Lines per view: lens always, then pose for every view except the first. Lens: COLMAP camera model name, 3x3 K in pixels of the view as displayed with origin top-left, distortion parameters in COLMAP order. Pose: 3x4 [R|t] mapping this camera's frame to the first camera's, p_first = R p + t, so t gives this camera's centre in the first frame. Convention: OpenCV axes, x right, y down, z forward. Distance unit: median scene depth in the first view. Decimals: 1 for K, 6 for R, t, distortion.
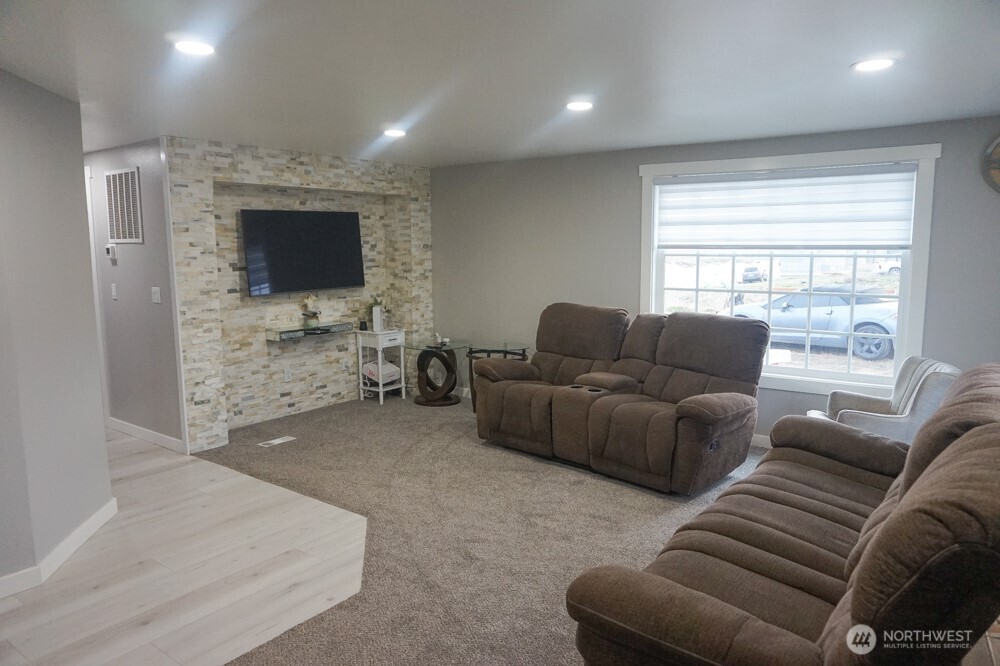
lens RADIAL K [[678.0, 0, 502.2], [0, 678.0, 331.1], [0, 0, 1]] dist [-0.033980, 0.011109]
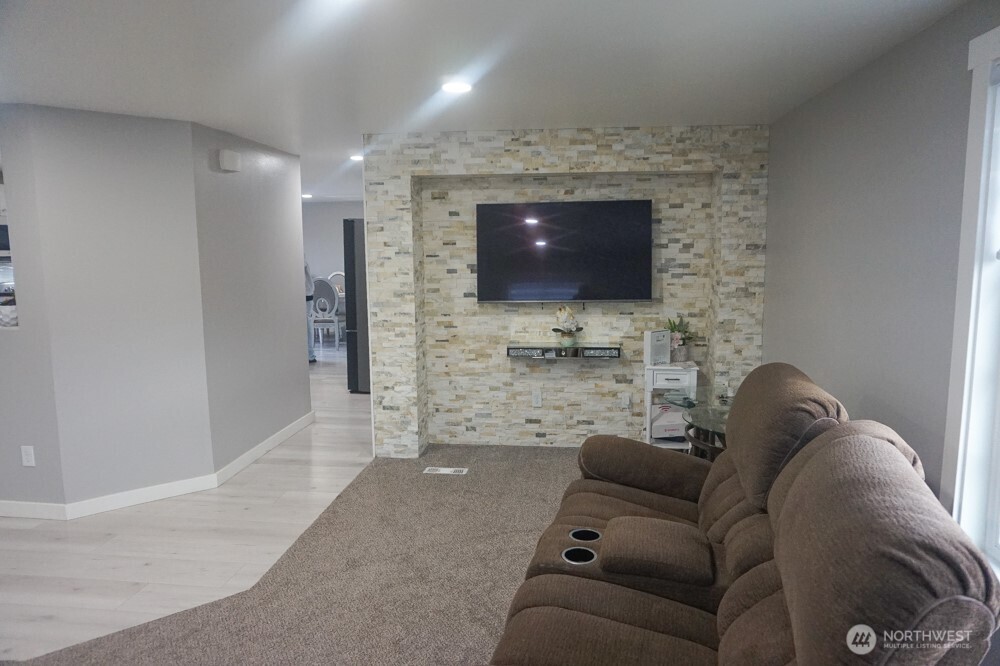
lens RADIAL K [[678.0, 0, 500.7], [0, 678.0, 333.3], [0, 0, 1]] dist [-0.033980, 0.011109]
pose [[0.499699, 0.114606, -0.858584, 0.397130], [-0.106600, 0.991810, 0.070348, -0.074788], [0.859614, 0.056373, 0.507824, 0.558921]]
